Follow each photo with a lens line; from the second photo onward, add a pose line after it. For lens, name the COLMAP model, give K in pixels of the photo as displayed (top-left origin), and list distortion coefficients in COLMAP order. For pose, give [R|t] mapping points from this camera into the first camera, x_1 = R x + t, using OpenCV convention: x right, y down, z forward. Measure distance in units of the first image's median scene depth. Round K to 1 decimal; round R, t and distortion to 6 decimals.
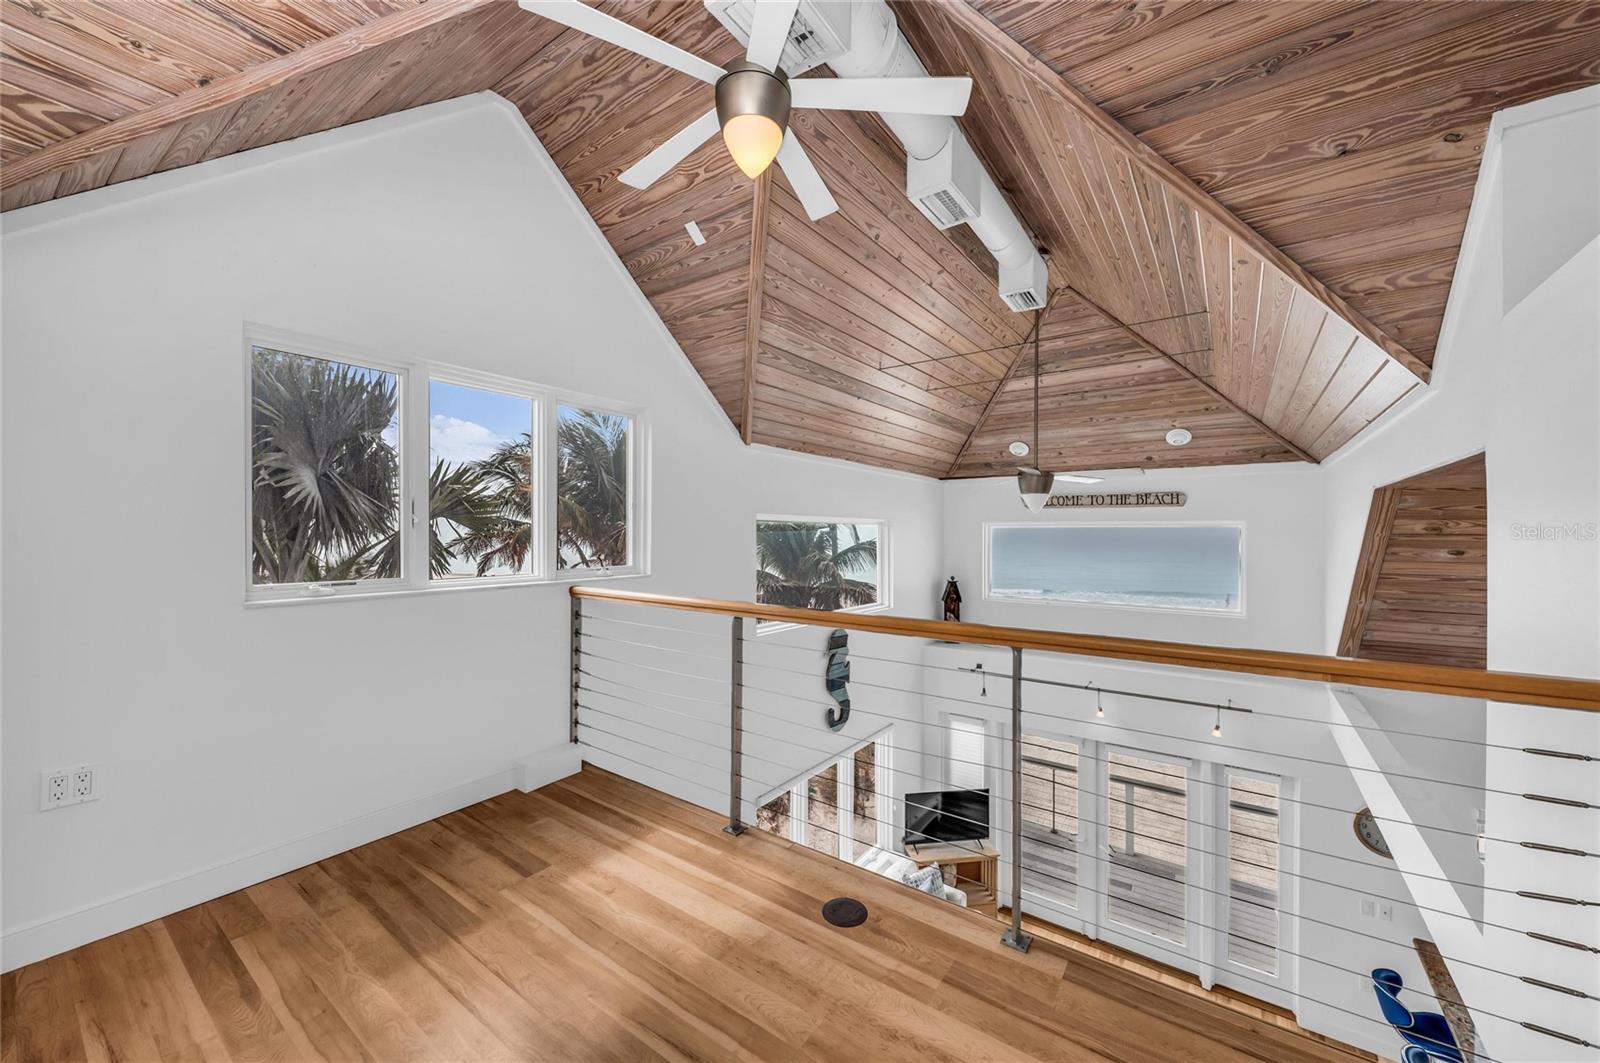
lens RADIAL K [[594.7, 0, 802.2], [0, 594.7, 532.5], [0, 0, 1]] dist [0.000935, -0.001028]
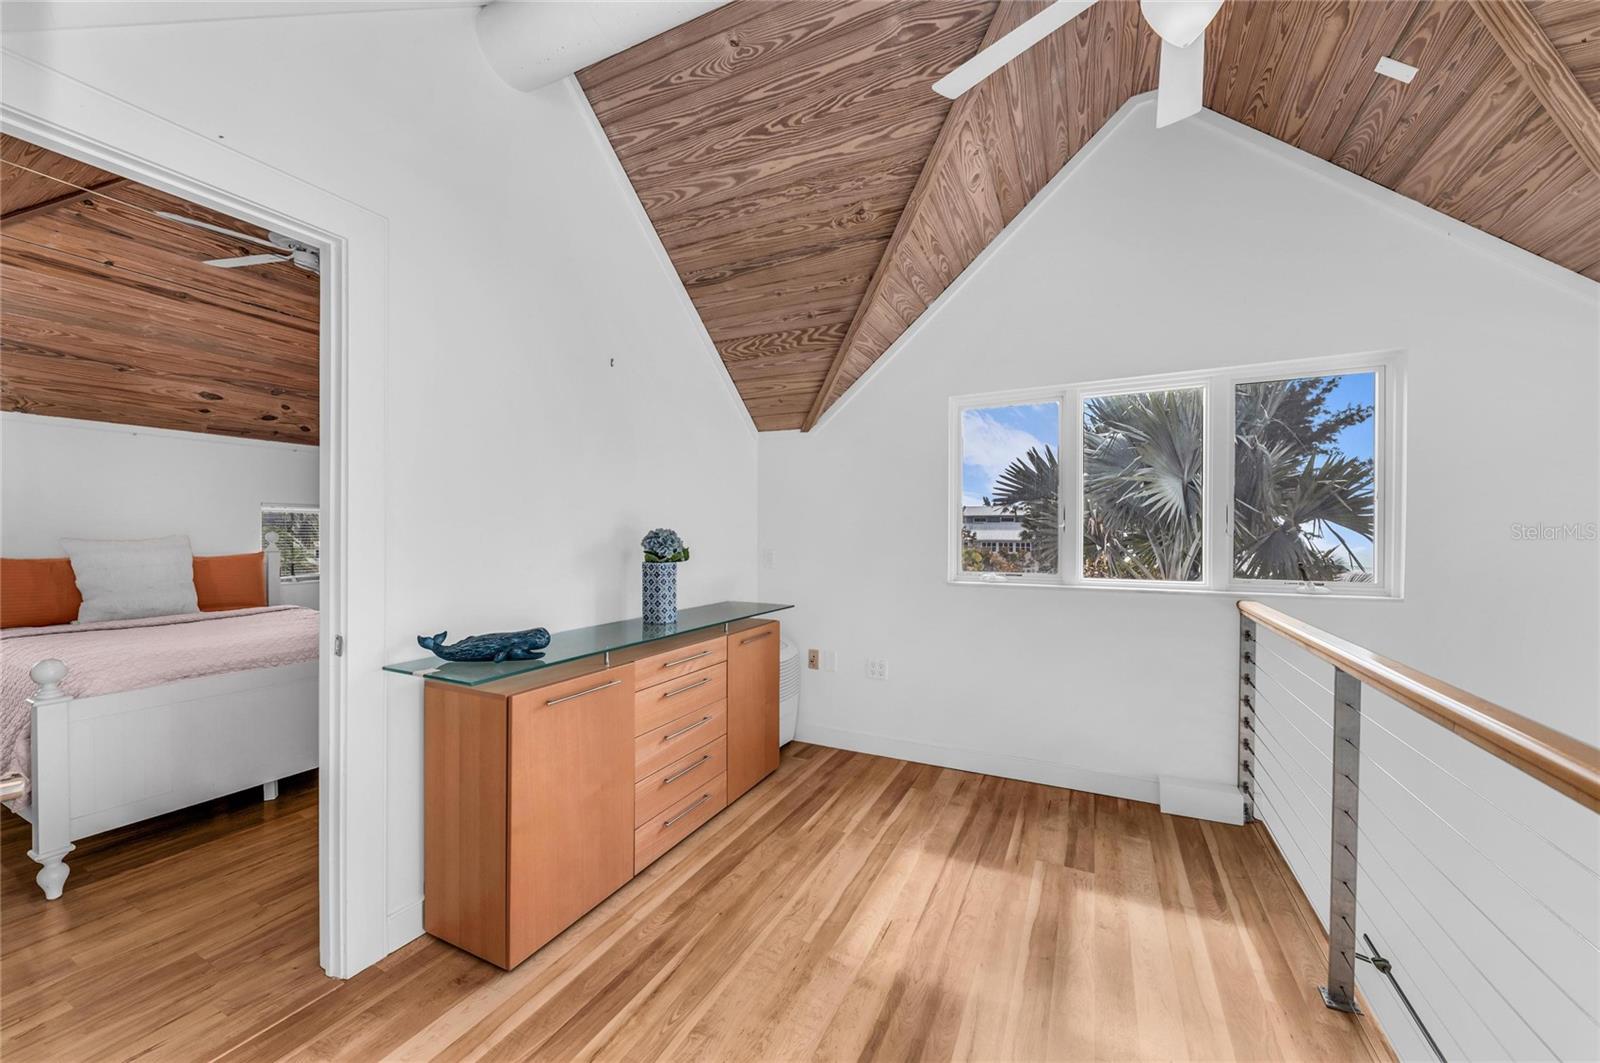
lens RADIAL K [[594.7, 0, 799.3], [0, 594.7, 531.0], [0, 0, 1]] dist [0.000935, -0.001028]
pose [[0.149946, -0.004377, -0.988684, 0.420407], [-0.003433, 0.999982, -0.004948, -0.000244], [0.988688, 0.004136, 0.149928, 0.320456]]
